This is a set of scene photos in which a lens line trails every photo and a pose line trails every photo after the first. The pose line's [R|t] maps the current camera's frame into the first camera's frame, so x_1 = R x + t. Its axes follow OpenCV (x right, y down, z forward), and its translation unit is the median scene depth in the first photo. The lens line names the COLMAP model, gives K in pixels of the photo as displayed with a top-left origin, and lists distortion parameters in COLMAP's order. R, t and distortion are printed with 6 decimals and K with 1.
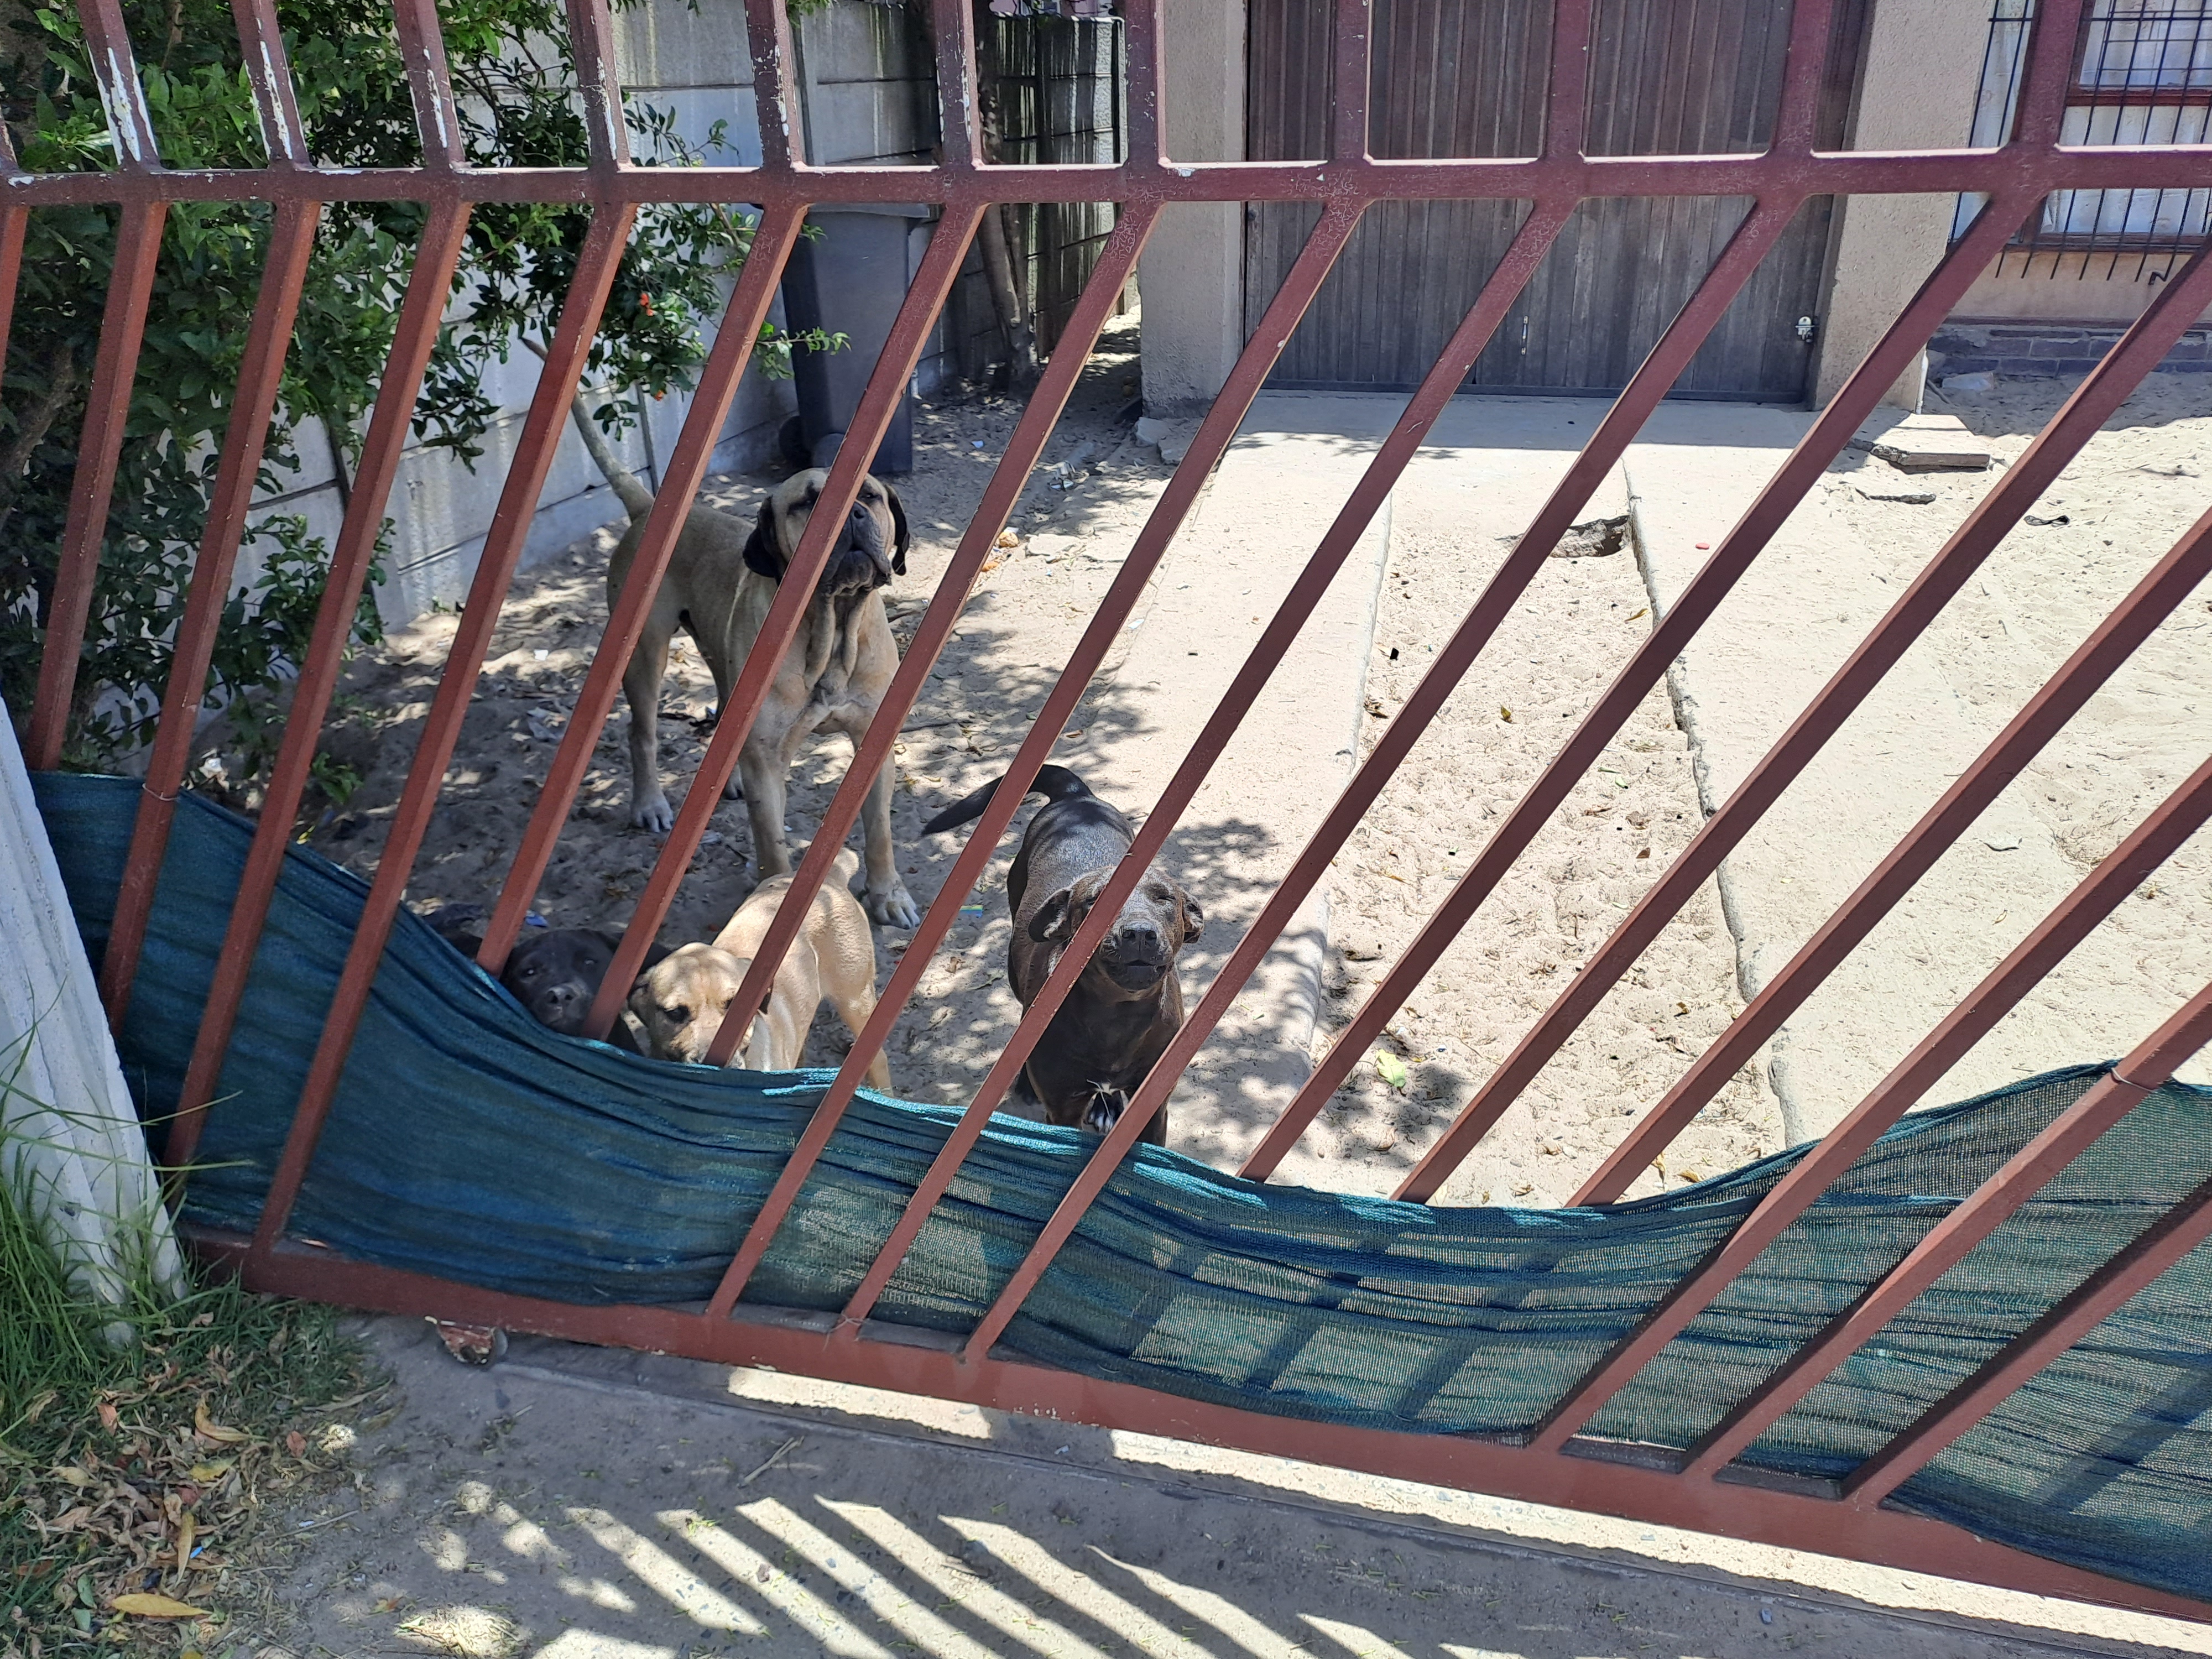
lens RADIAL K [[1632.7, 0, 1102.0], [0, 1632.7, 846.5], [0, 0, 1]] dist [0.024650, -0.039674]
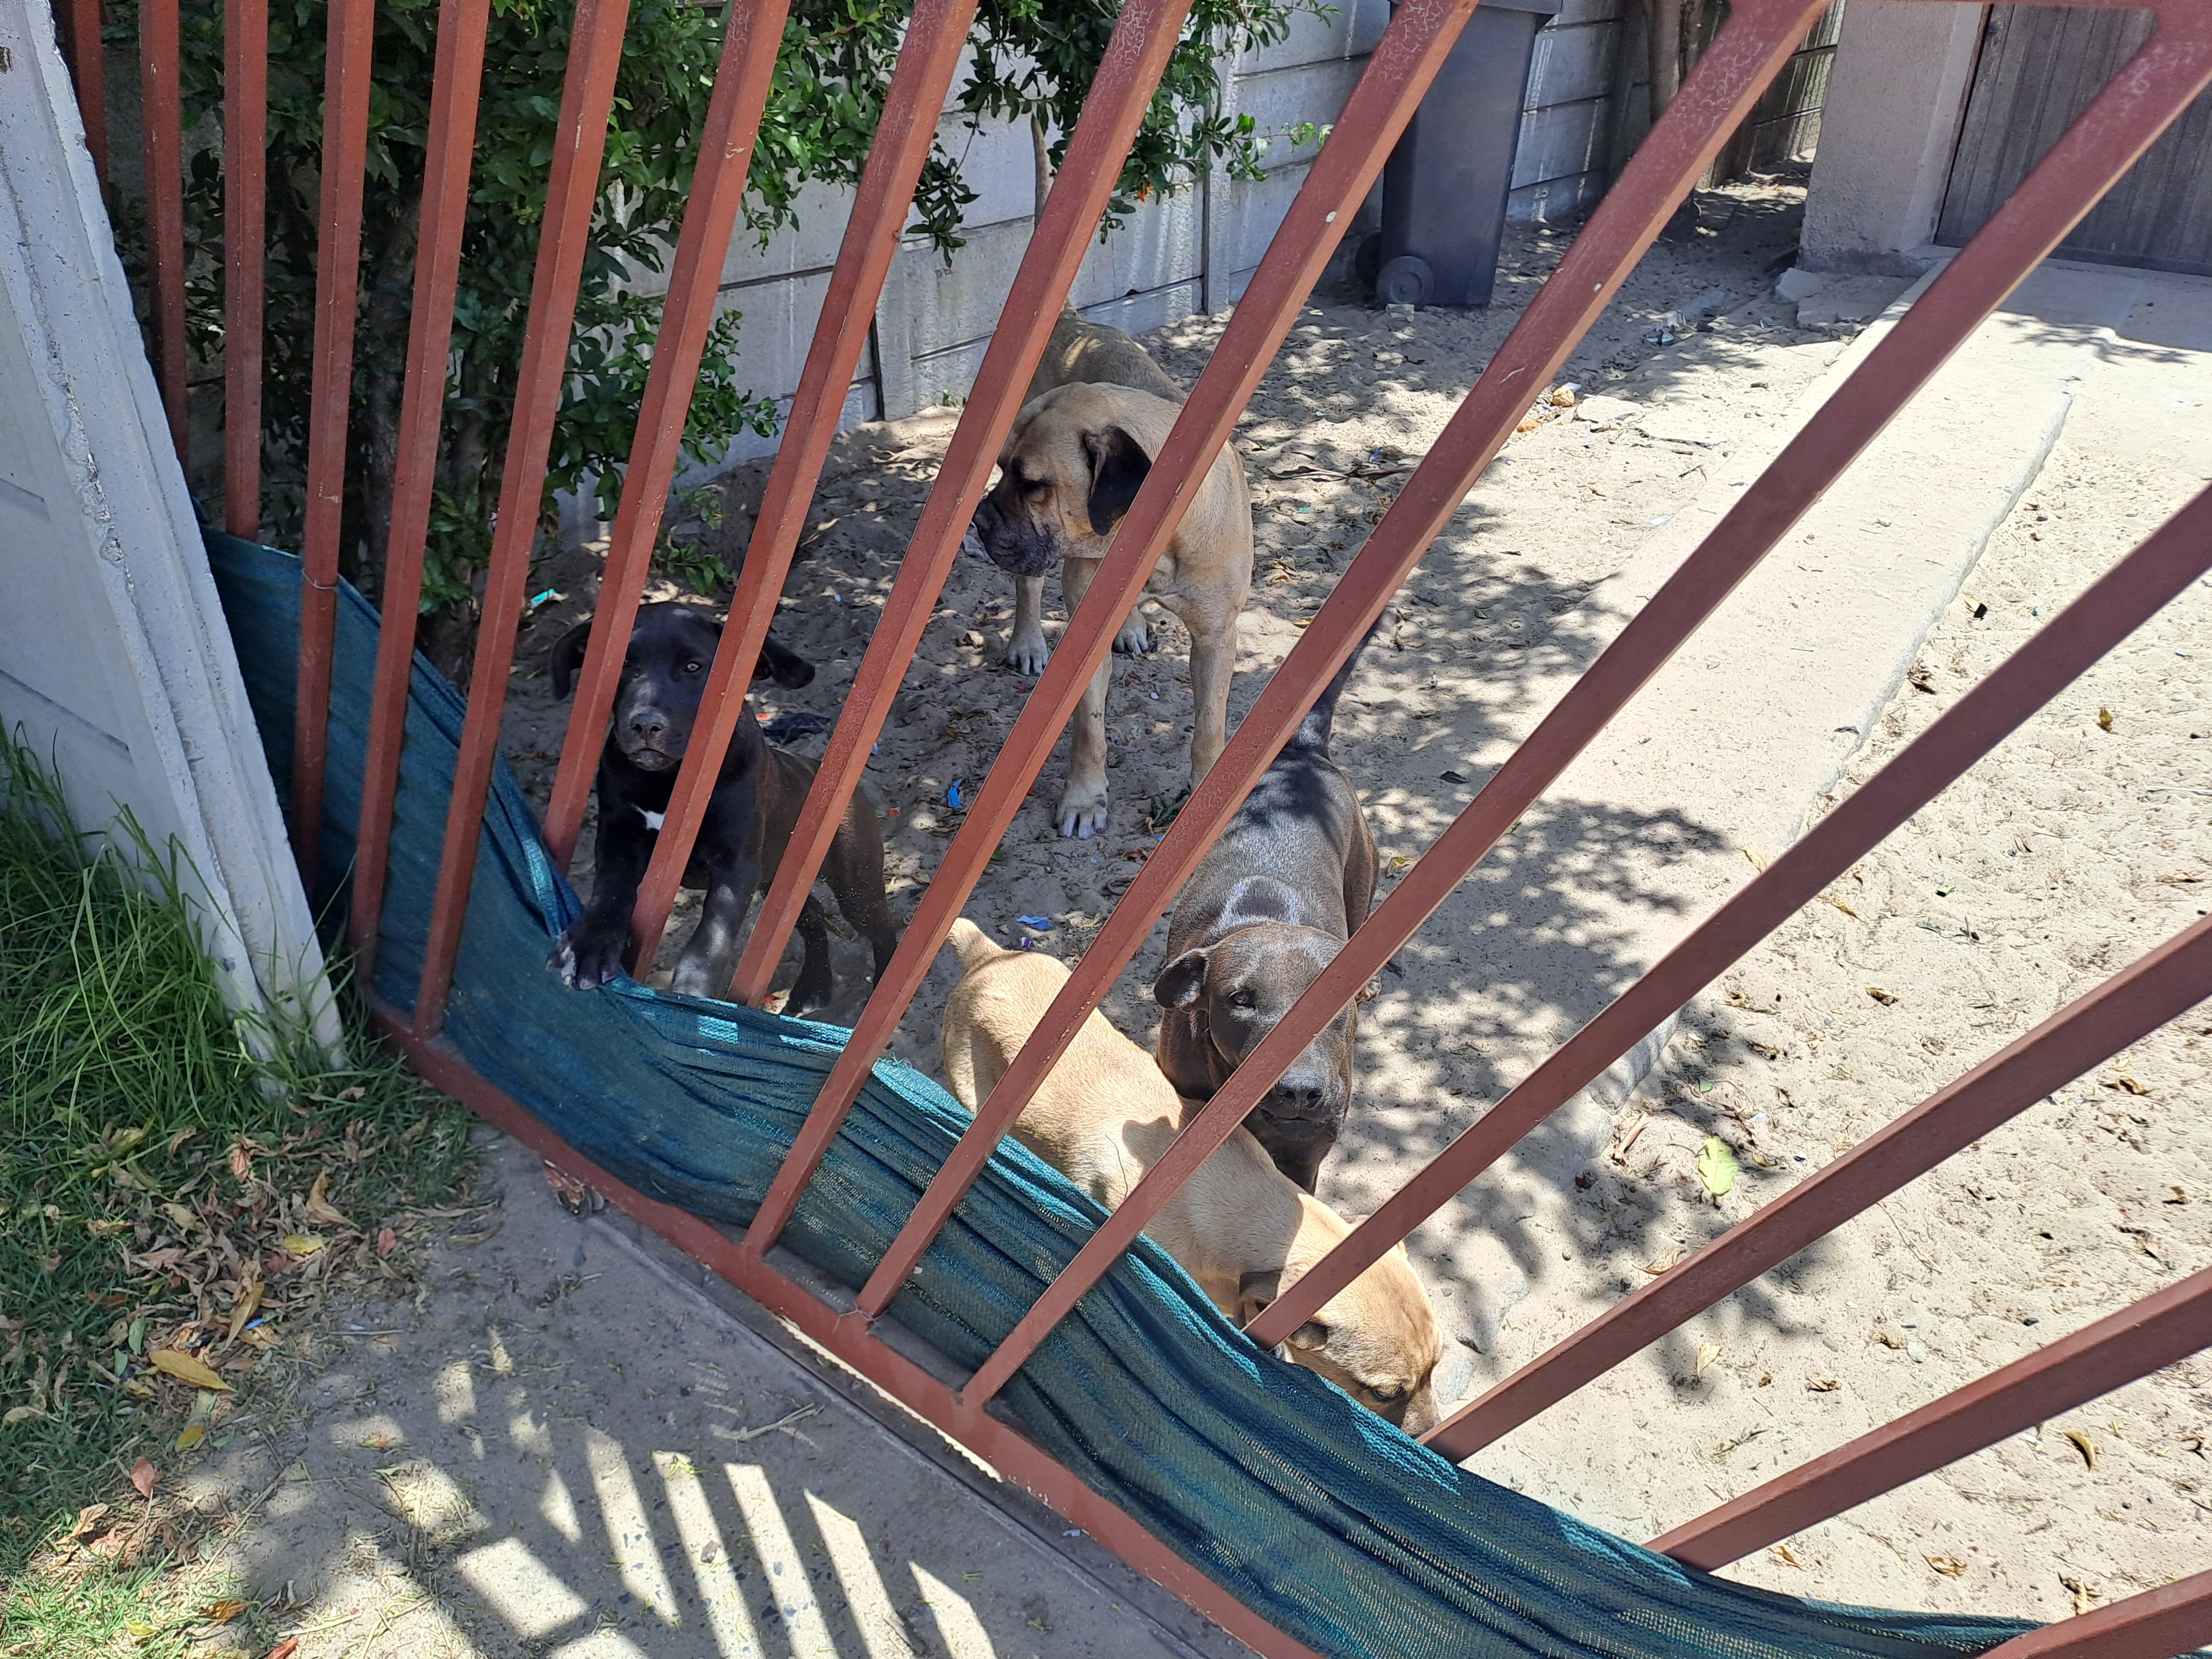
lens RADIAL K [[1632.7, 0, 1107.8], [0, 1632.7, 817.9], [0, 0, 1]] dist [0.024650, -0.039674]
pose [[0.911663, 0.216274, -0.349422, 0.110133], [-0.183279, 0.975041, 0.125314, -0.050786], [0.367803, -0.050203, 0.928548, 0.133477]]
